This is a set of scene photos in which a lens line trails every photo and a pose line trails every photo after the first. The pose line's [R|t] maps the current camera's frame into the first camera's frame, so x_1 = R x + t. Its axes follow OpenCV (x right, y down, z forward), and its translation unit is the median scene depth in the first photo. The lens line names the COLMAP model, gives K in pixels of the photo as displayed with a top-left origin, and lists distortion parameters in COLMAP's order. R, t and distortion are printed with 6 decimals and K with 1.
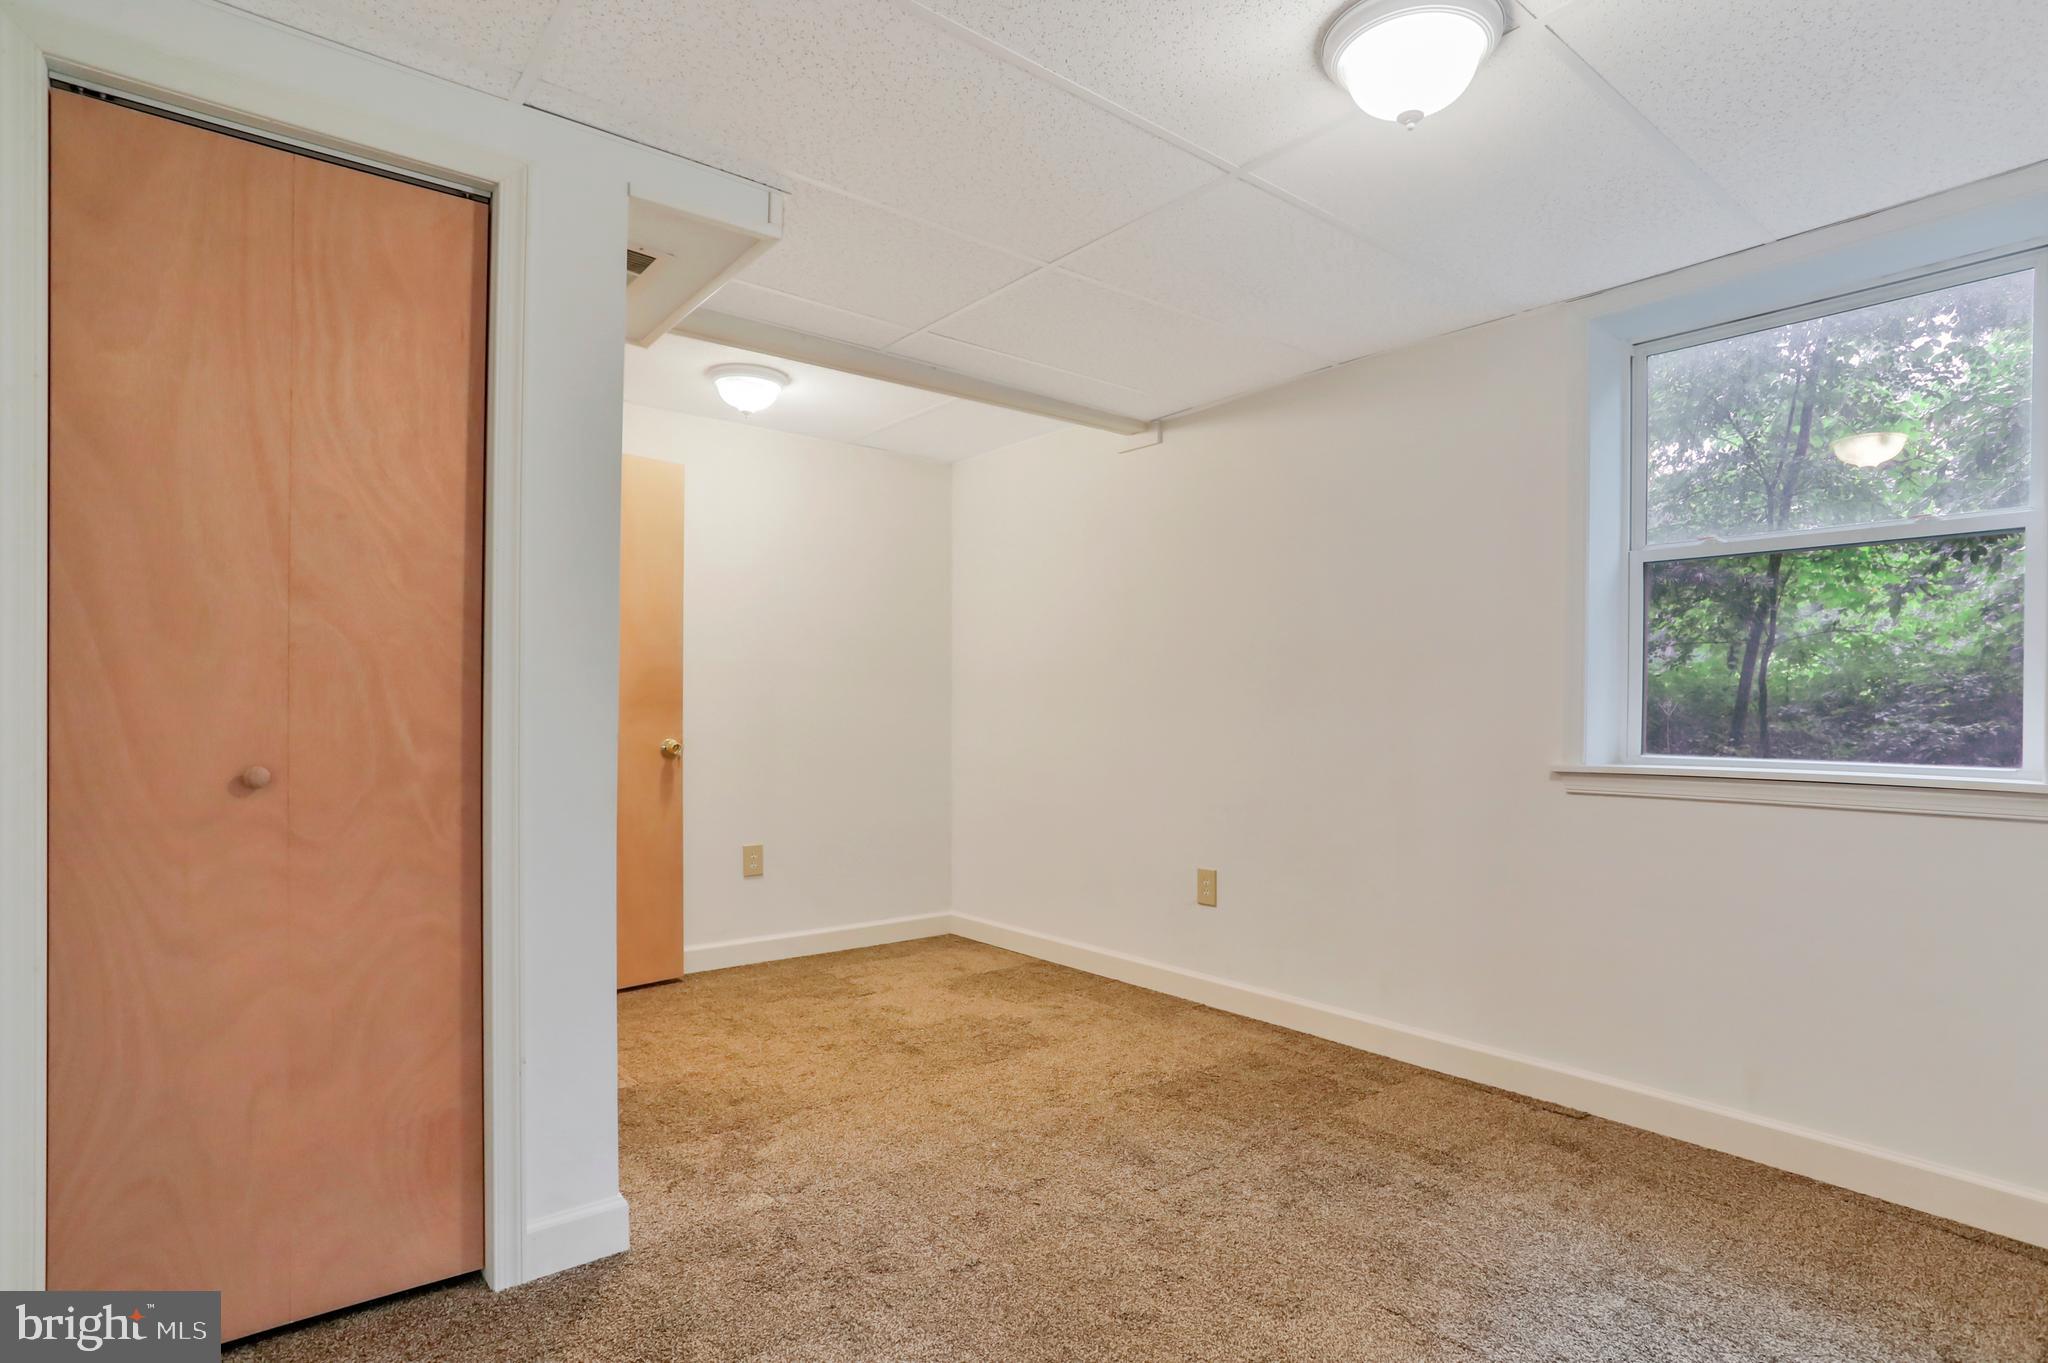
lens RADIAL K [[1088.4, 0, 986.8], [0, 1088.4, 705.8], [0, 0, 1]] dist [-0.068869, 0.047028]
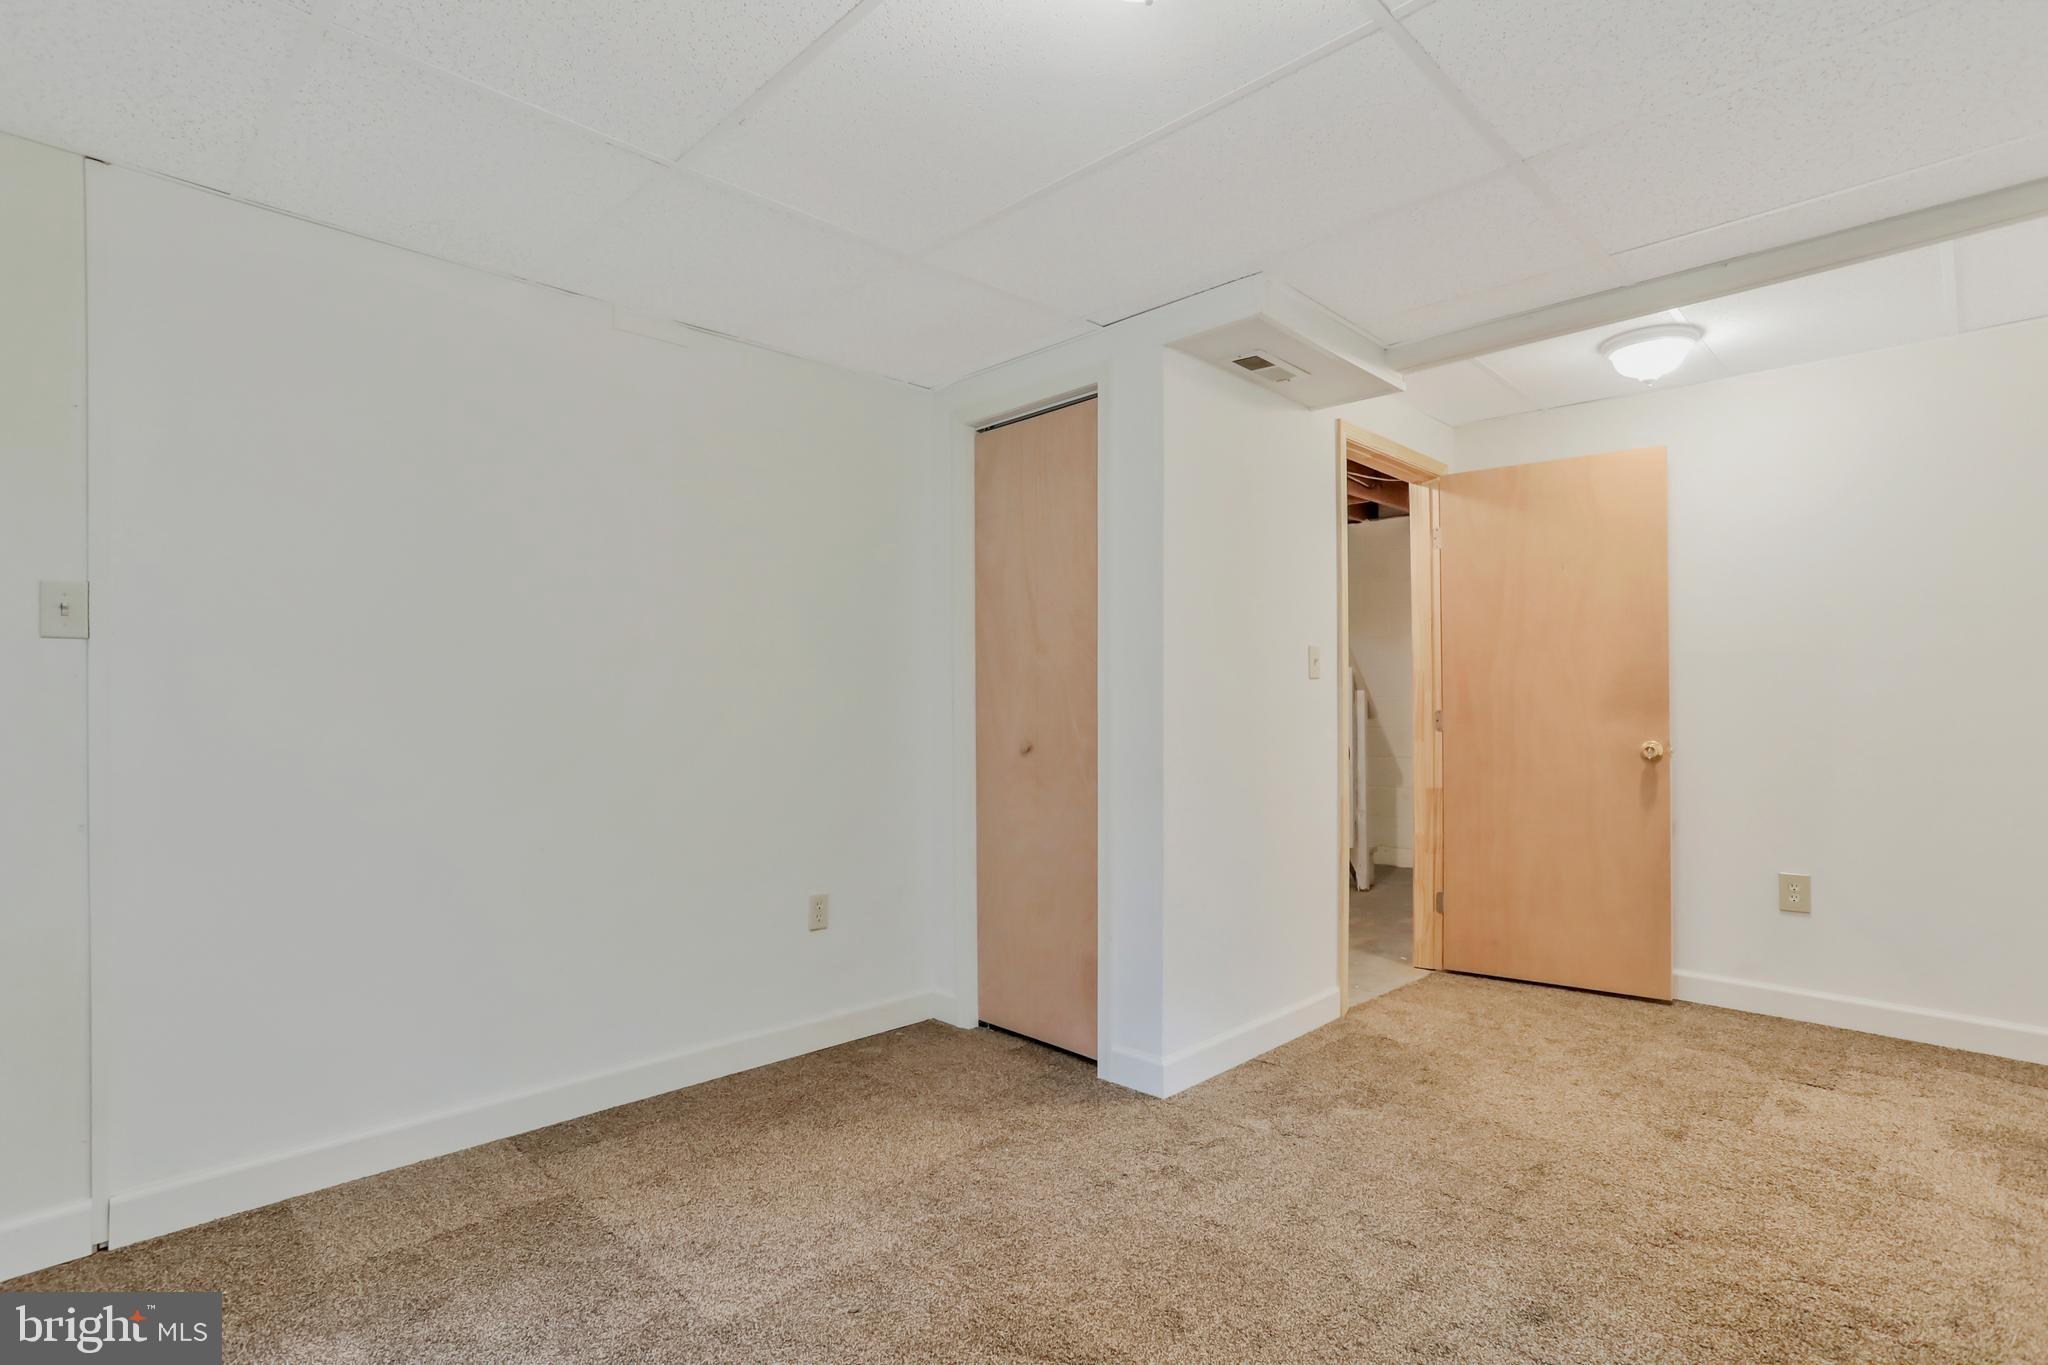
lens RADIAL K [[1007.0, 0, 1022.7], [0, 1007.0, 706.3], [0, 0, 1]] dist [-0.061042, 0.031007]
pose [[0.093711, -0.002985, -0.995595, 0.607750], [0.006275, 0.999977, -0.002407, -0.001586], [0.995580, -0.006022, 0.093727, 0.447095]]
